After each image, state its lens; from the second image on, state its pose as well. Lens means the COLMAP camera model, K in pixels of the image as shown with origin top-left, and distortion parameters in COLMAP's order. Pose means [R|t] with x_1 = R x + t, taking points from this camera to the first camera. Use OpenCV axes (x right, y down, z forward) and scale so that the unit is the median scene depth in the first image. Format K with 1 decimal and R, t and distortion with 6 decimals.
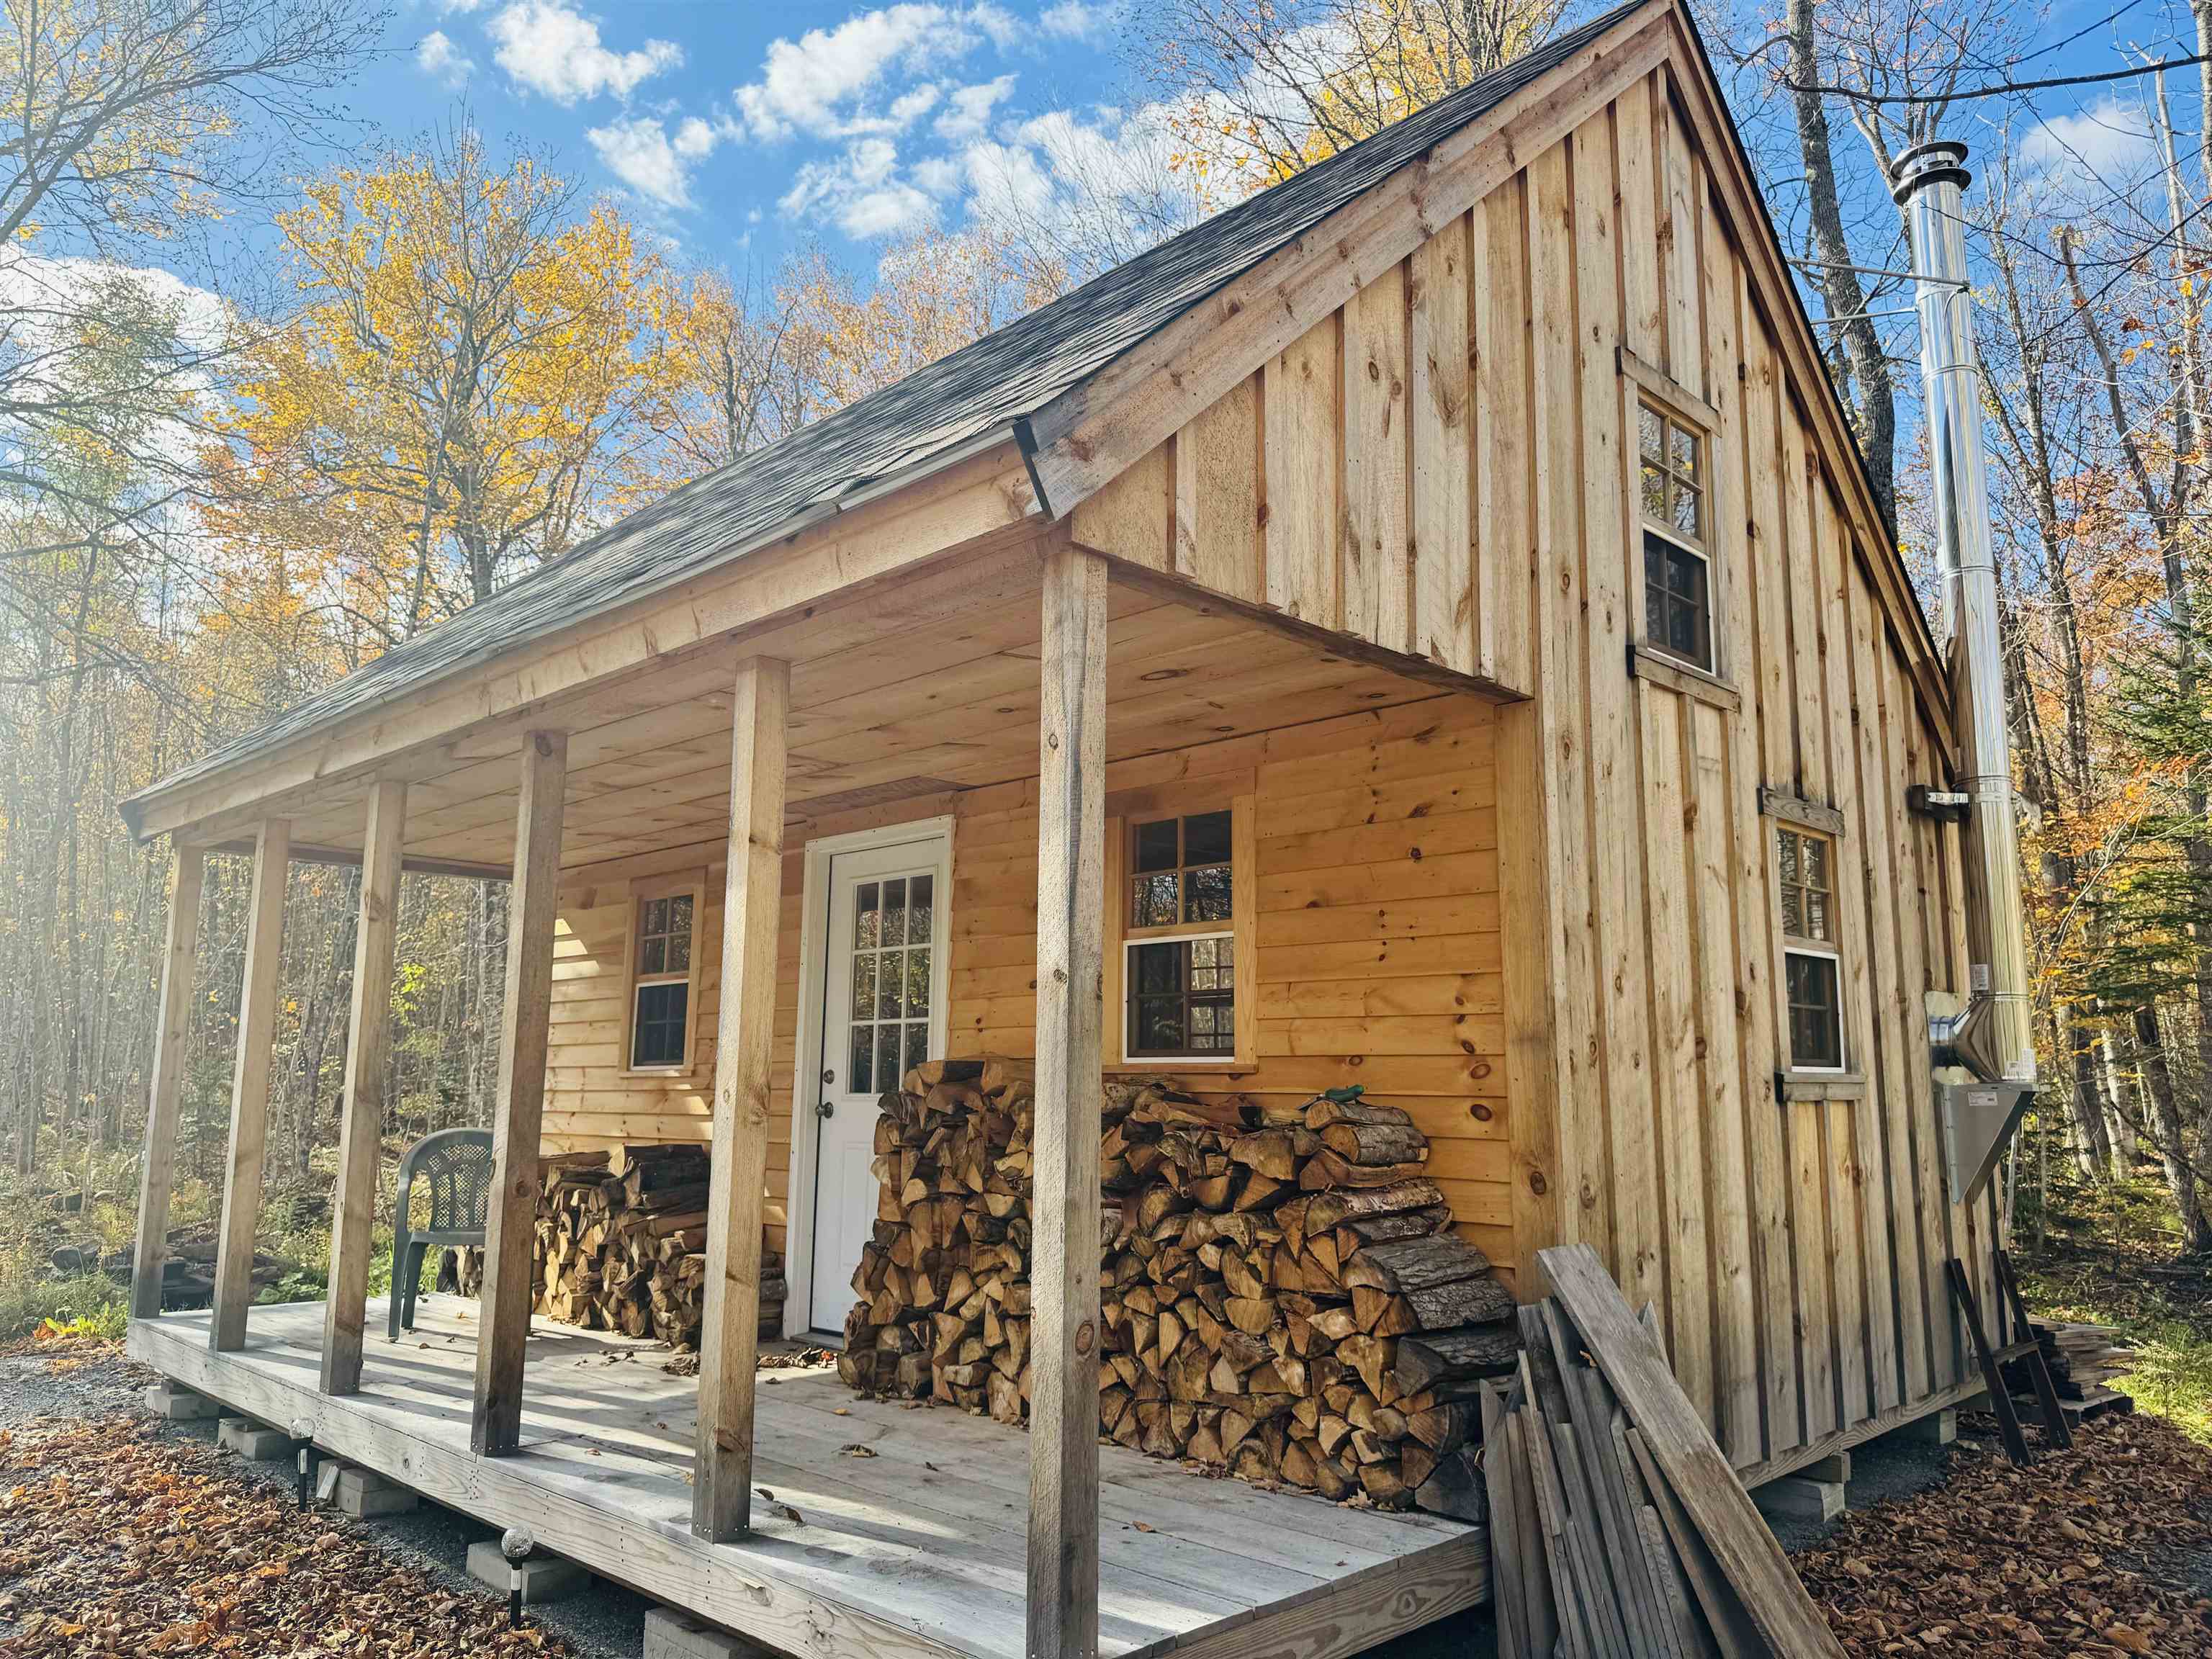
lens RADIAL K [[1566.7, 0, 1093.3], [0, 1566.7, 832.0], [0, 0, 1]] dist [0.047063, -0.028743]
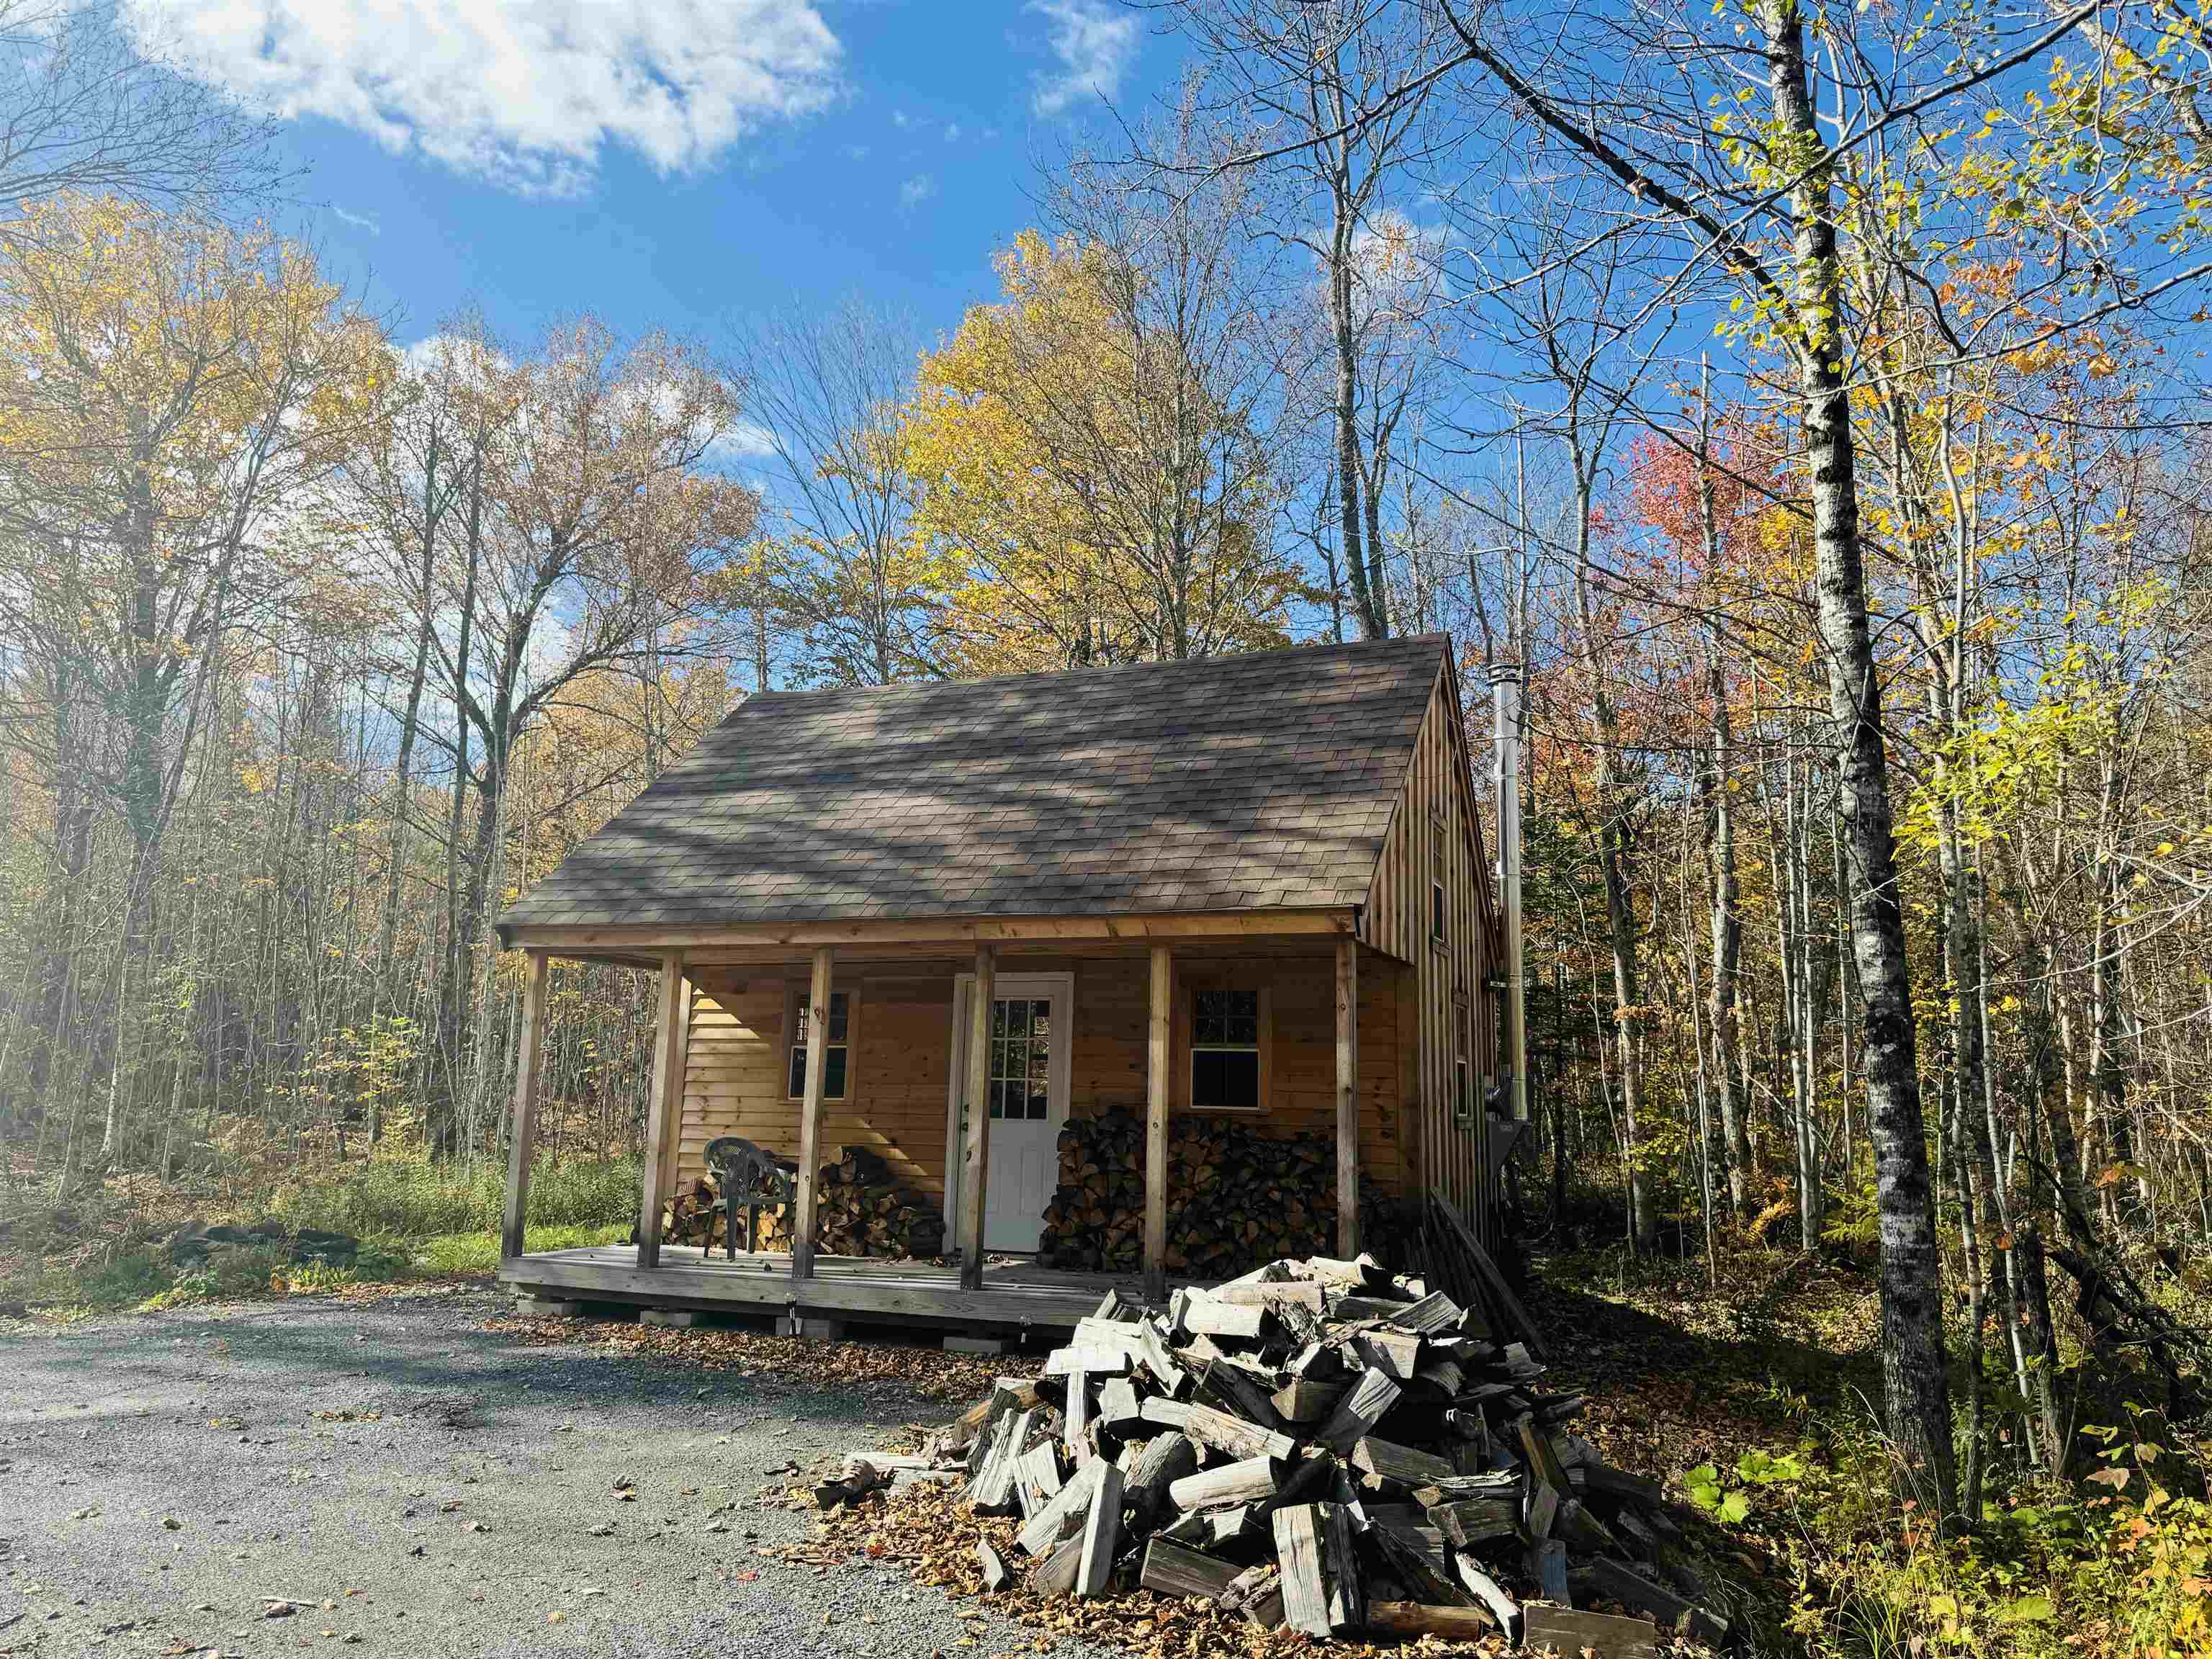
lens RADIAL K [[1566.7, 0, 1117.7], [0, 1566.7, 829.4], [0, 0, 1]] dist [0.047063, -0.028743]
pose [[0.916458, 0.084383, 0.391133, -0.753852], [-0.082146, 0.996367, -0.022481, -0.137088], [-0.391609, -0.011527, 0.920060, -0.719385]]
